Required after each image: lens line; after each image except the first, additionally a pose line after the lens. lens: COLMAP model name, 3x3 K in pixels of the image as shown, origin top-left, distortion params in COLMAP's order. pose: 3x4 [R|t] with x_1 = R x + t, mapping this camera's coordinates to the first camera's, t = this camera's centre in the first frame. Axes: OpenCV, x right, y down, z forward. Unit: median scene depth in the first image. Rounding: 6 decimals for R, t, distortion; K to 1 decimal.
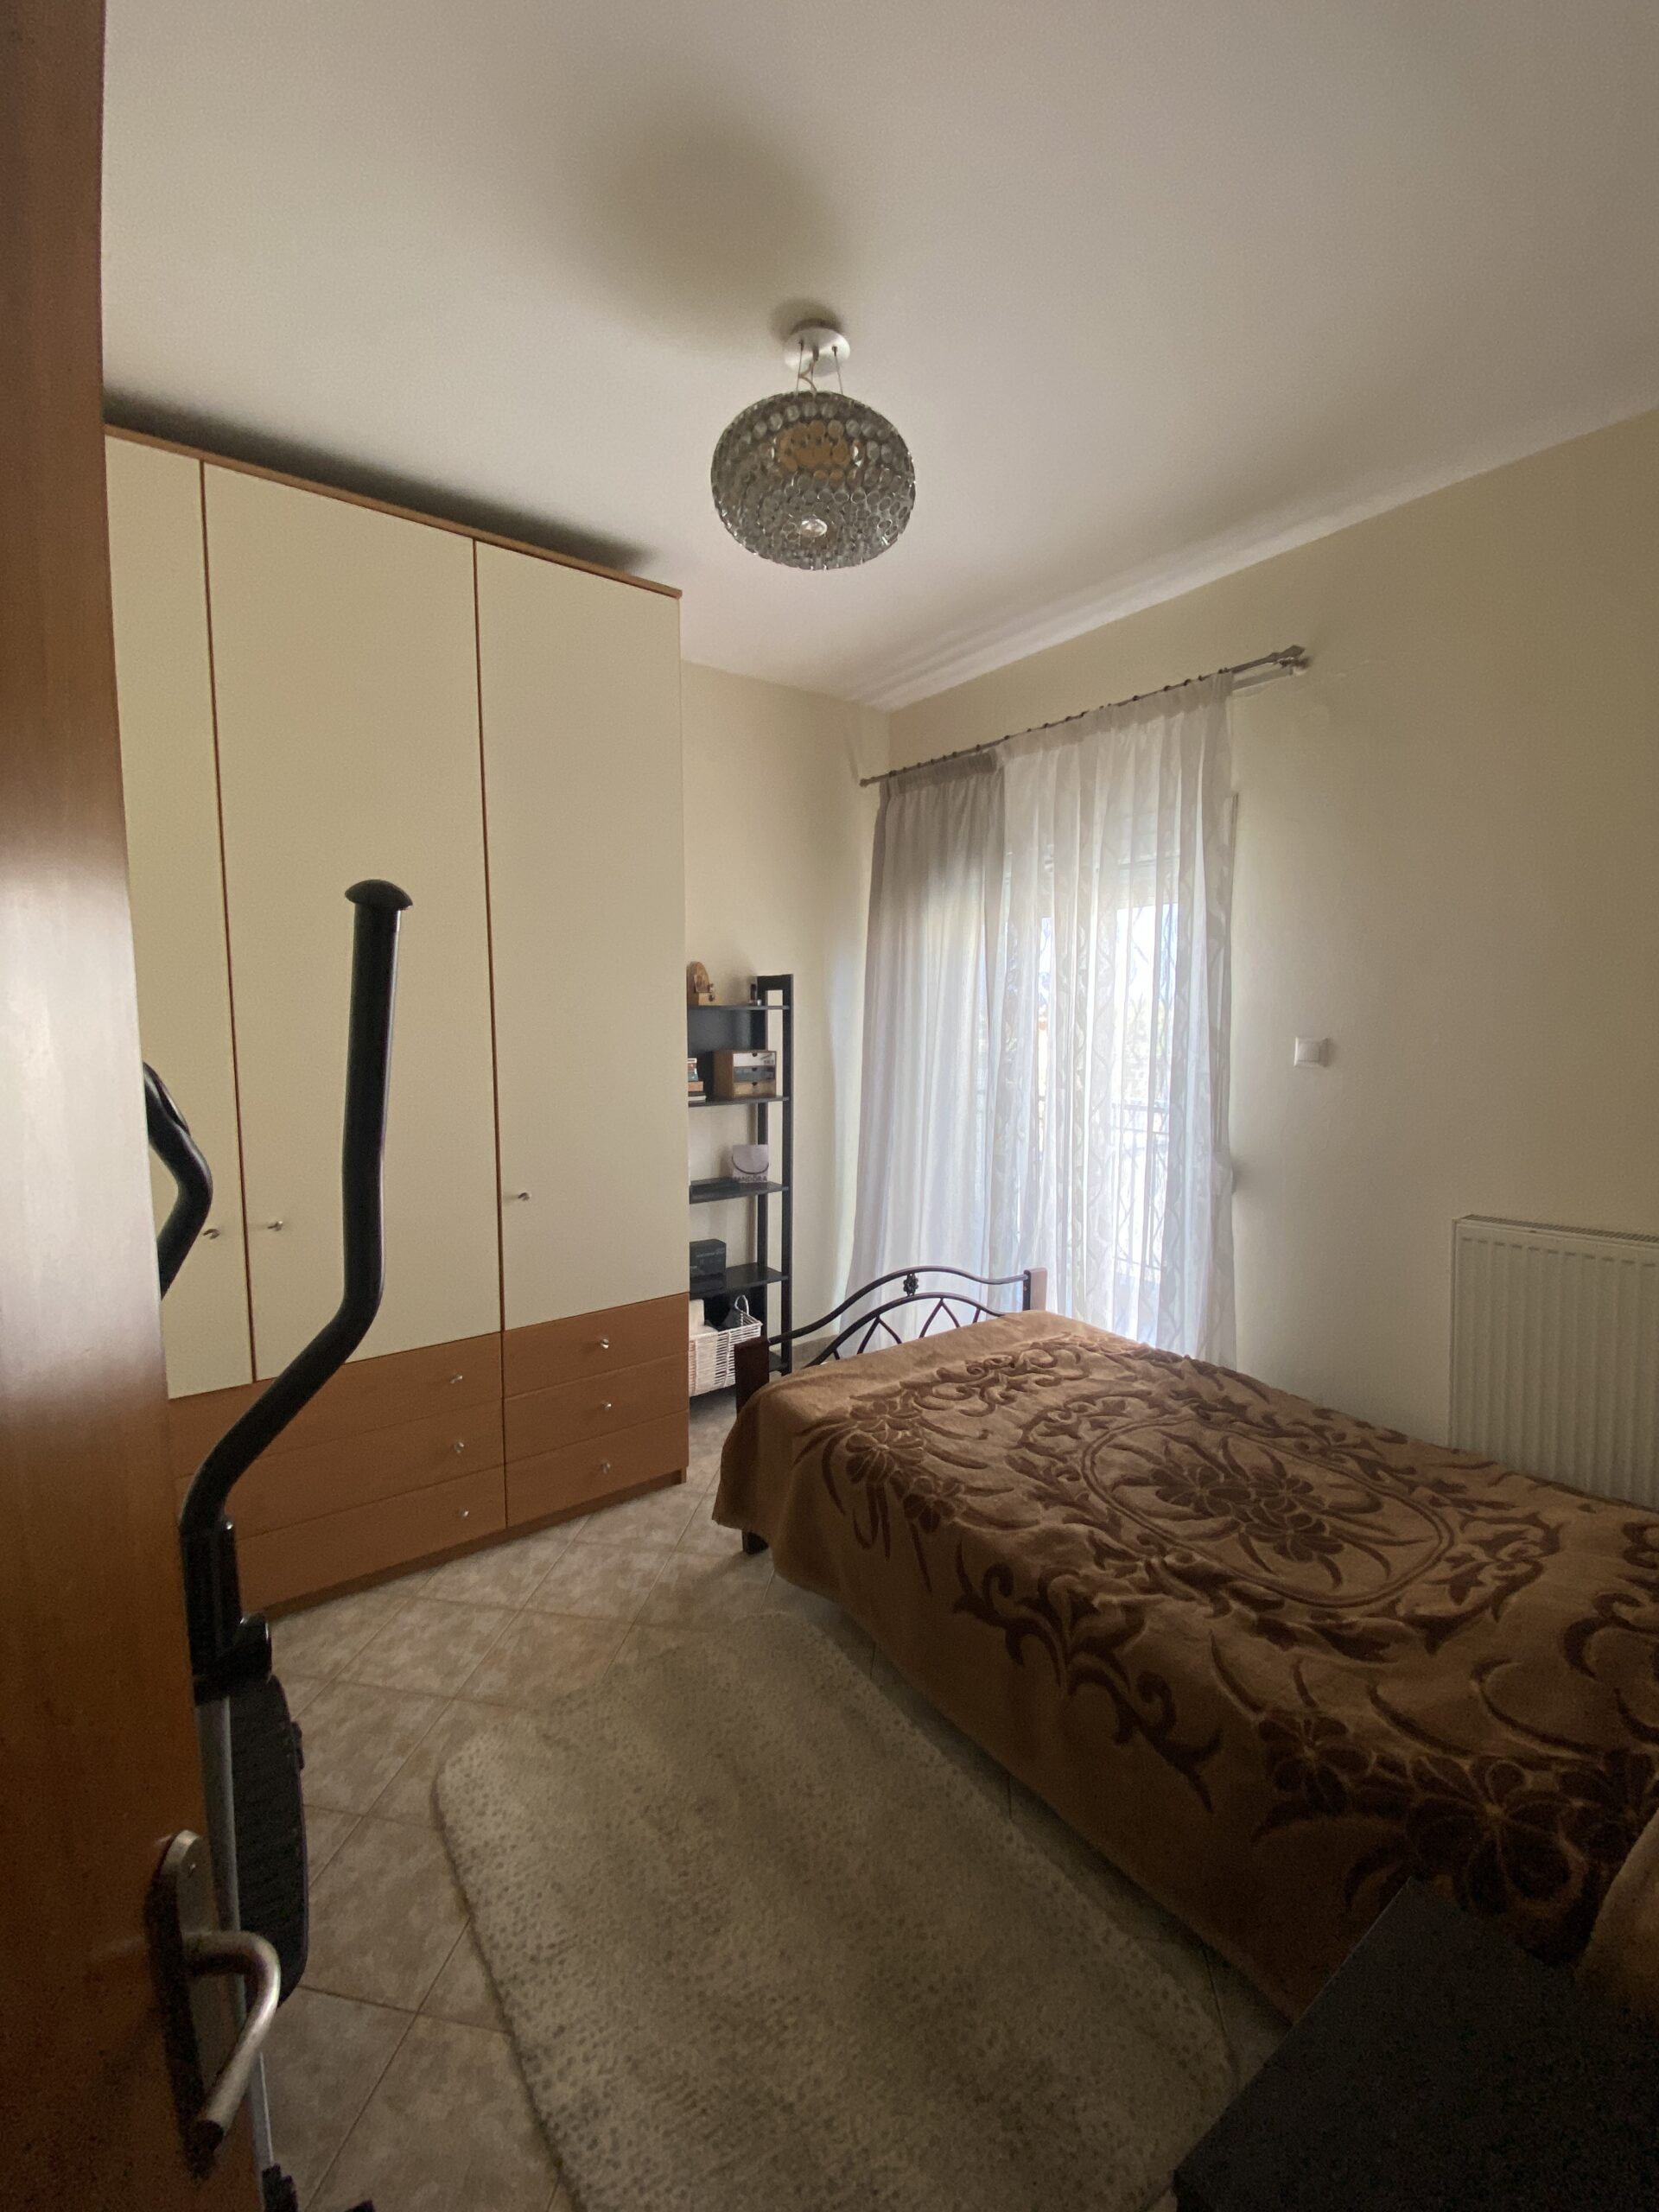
lens RADIAL K [[891.5, 0, 831.1], [0, 891.5, 1096.6], [0, 0, 1]] dist [0.008741, -0.015200]
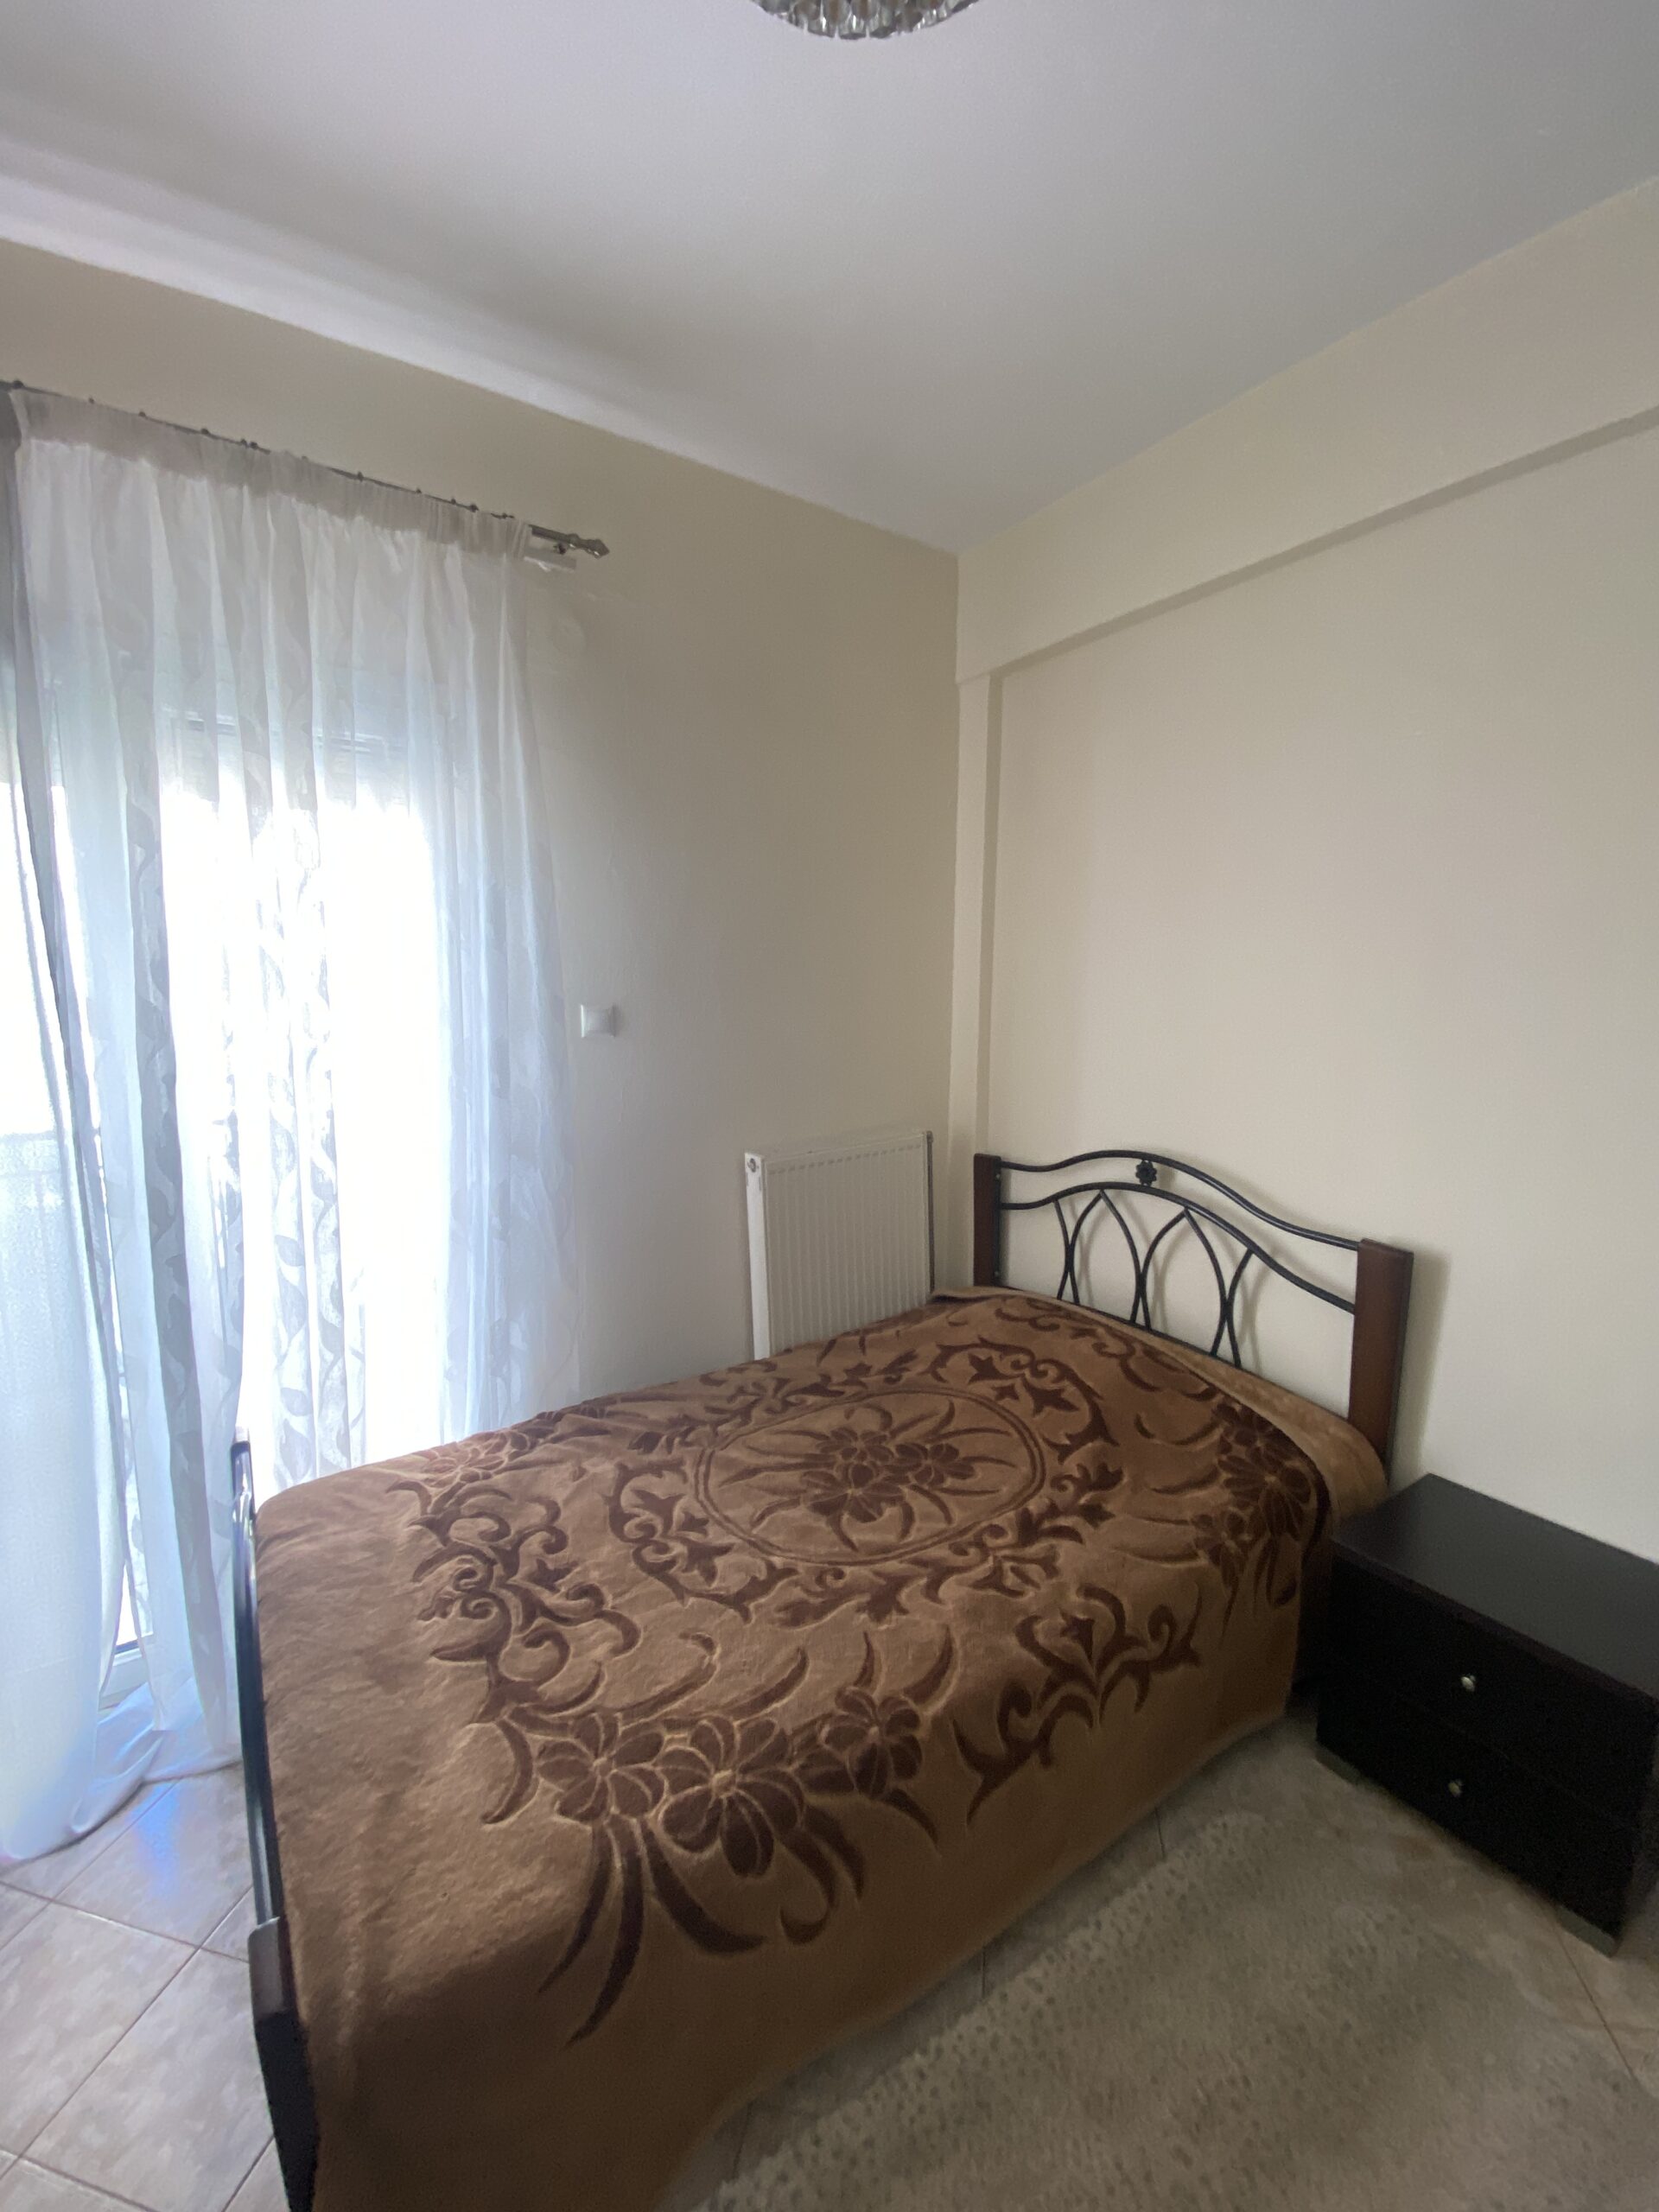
lens RADIAL K [[891.5, 0, 818.6], [0, 891.5, 1100.4], [0, 0, 1]] dist [0.008741, -0.015200]
pose [[0.052306, -0.146309, 0.987855, -0.445466], [0.094411, 0.985503, 0.140962, -0.097291], [-0.994158, 0.085892, 0.065361, 0.920908]]
